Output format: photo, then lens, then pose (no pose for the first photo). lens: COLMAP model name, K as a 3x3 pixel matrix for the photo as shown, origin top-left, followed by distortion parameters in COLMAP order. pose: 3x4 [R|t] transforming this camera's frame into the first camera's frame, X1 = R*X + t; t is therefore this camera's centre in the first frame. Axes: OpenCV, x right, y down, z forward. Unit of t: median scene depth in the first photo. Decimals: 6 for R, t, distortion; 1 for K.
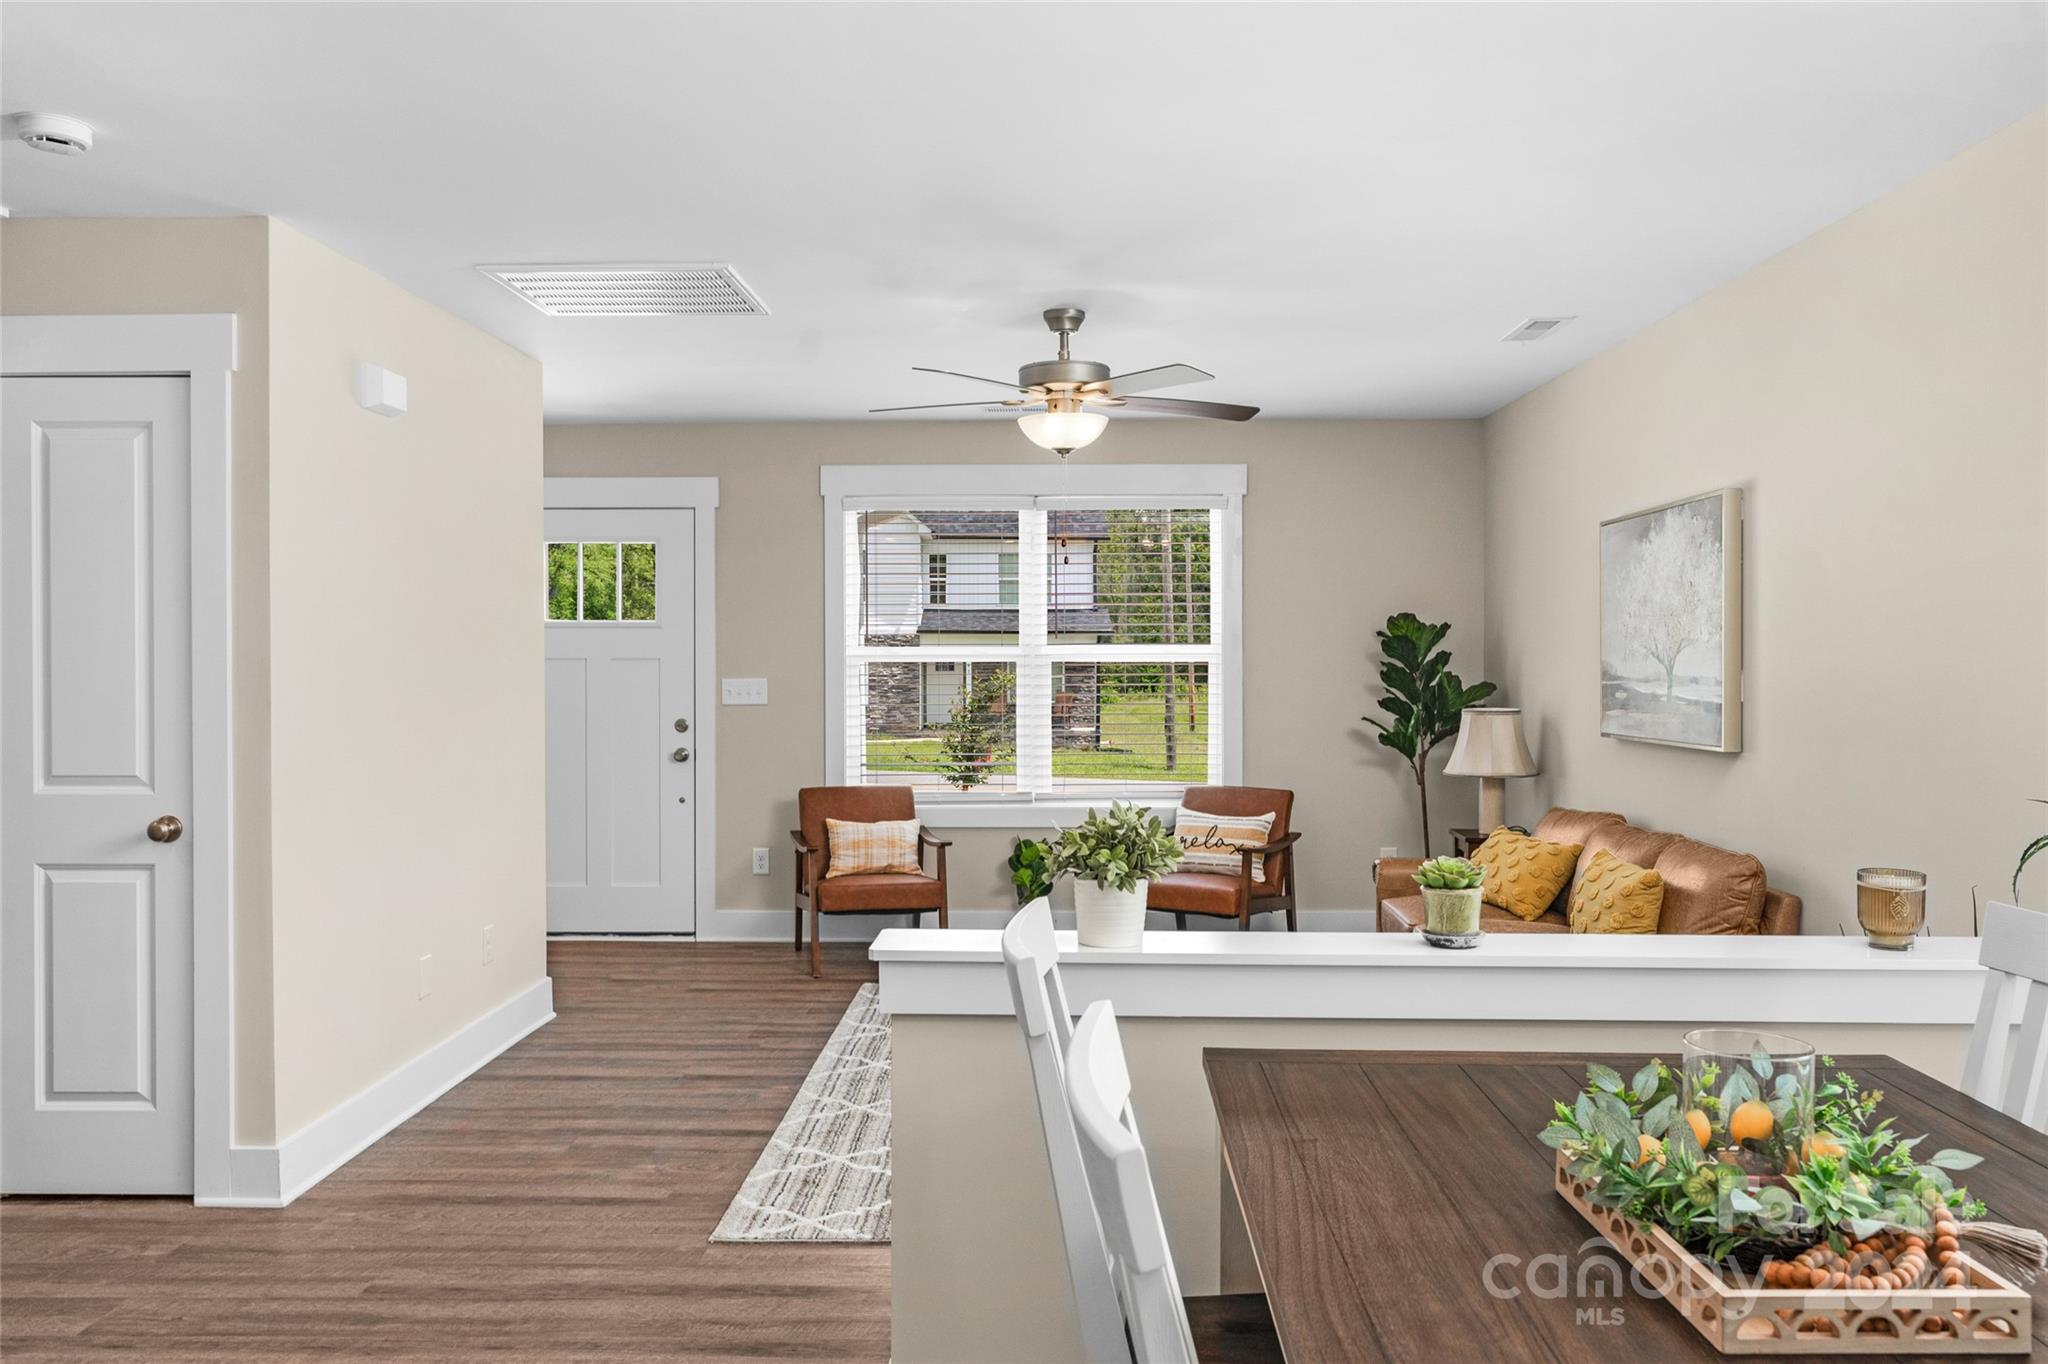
lens RADIAL K [[1516.7, 0, 1113.0], [0, 1516.7, 649.7], [0, 0, 1]] dist [-0.010415, -0.003307]
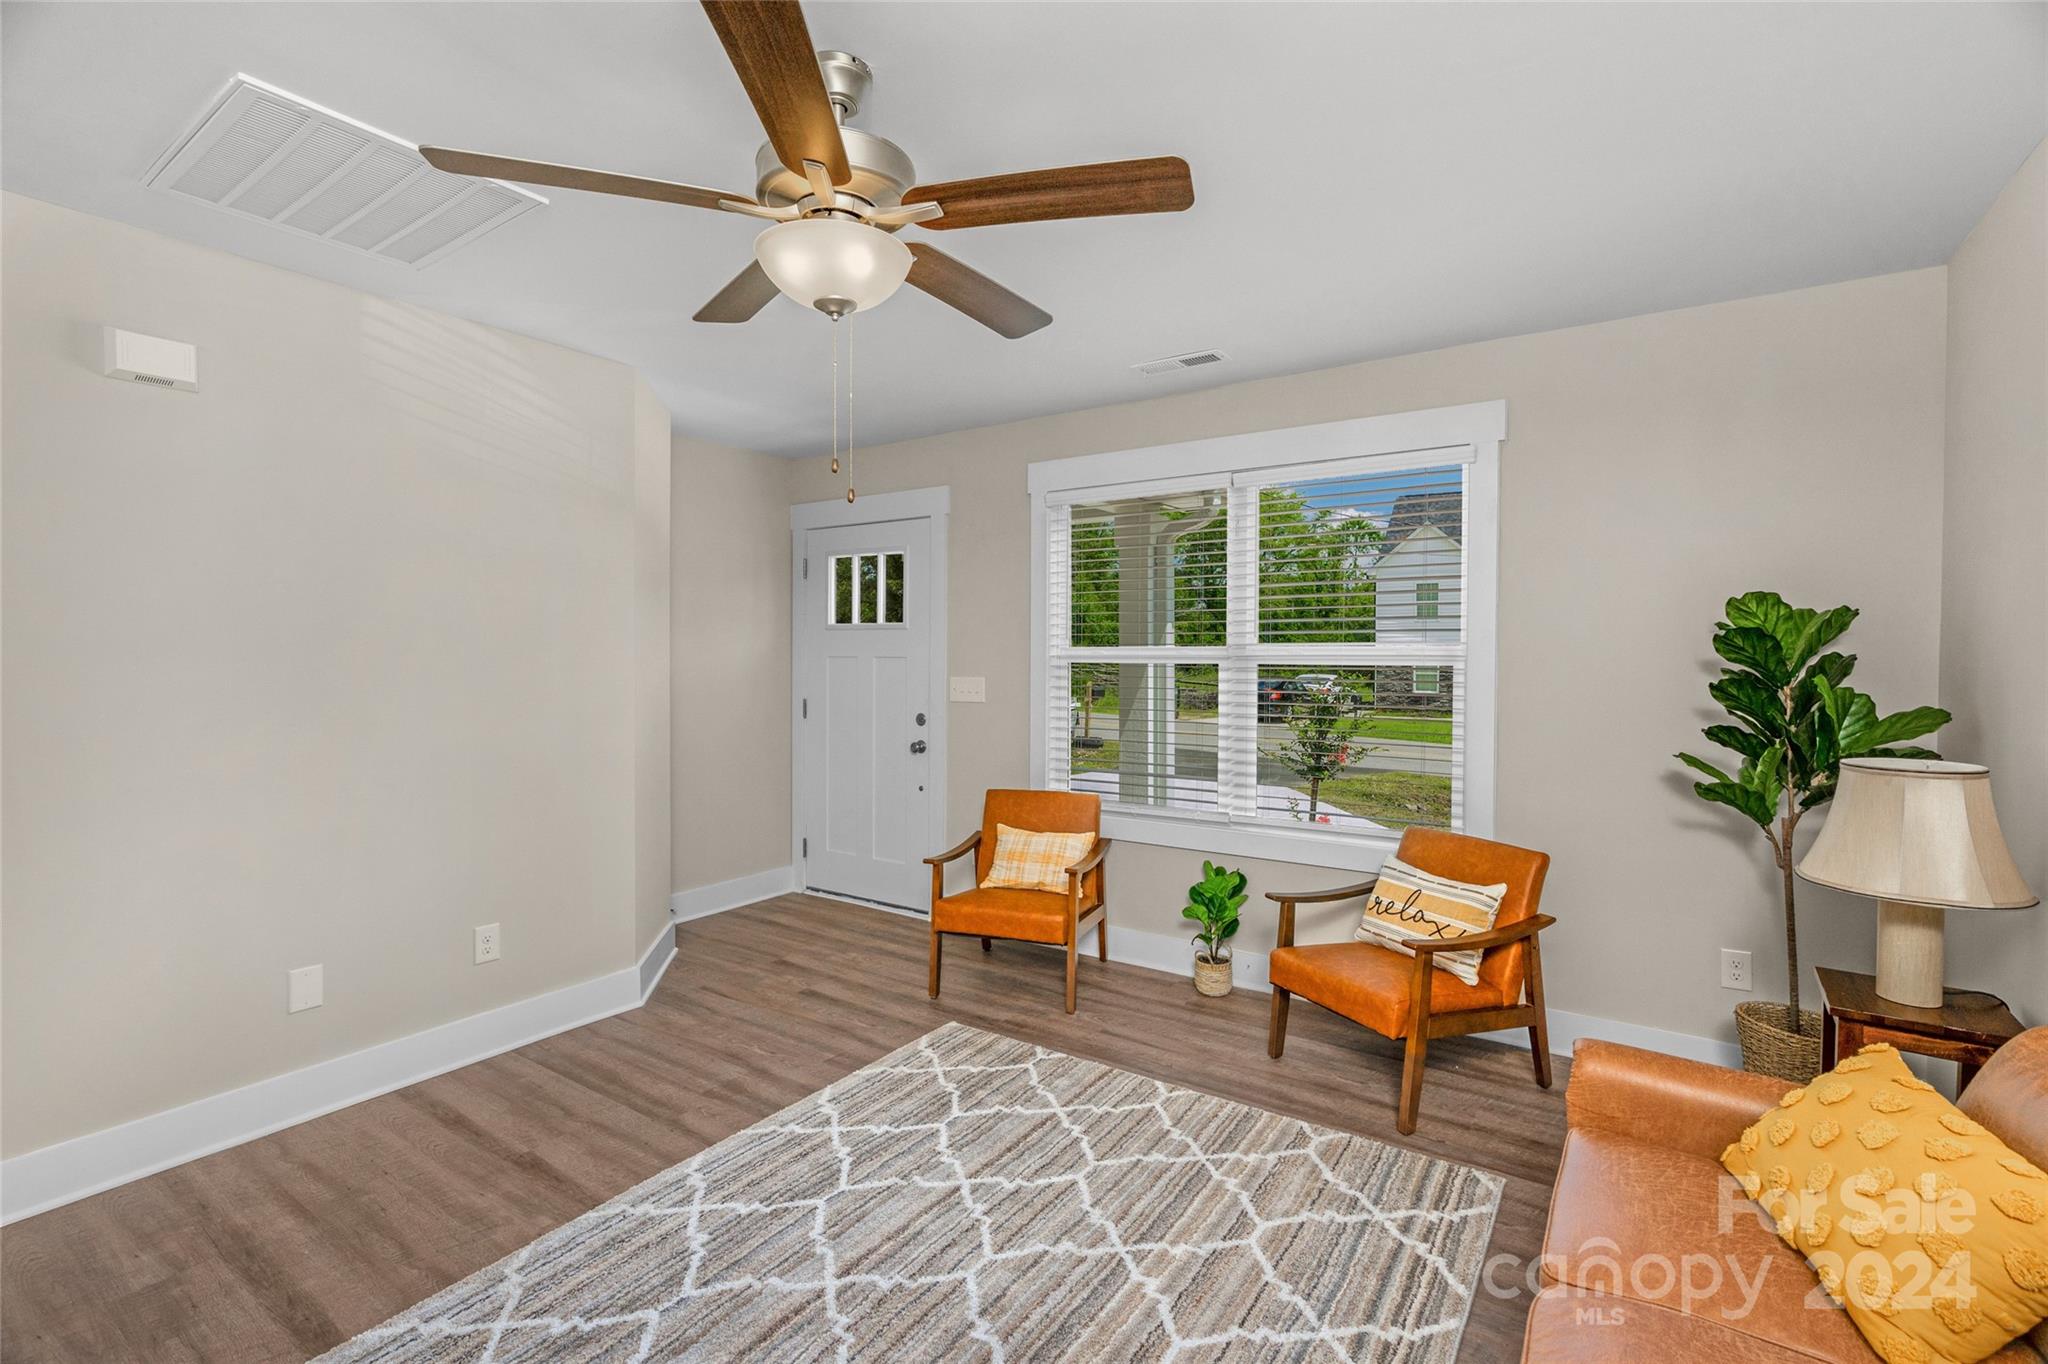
lens RADIAL K [[928.8, 0, 1045.8], [0, 928.8, 678.9], [0, 0, 1]] dist [-0.007650, 0.001767]
pose [[0.823827, 0.019441, -0.566508, 0.167211], [-0.003478, 0.999566, 0.029245, 0.001578], [0.566831, -0.022122, 0.823537, 0.521206]]
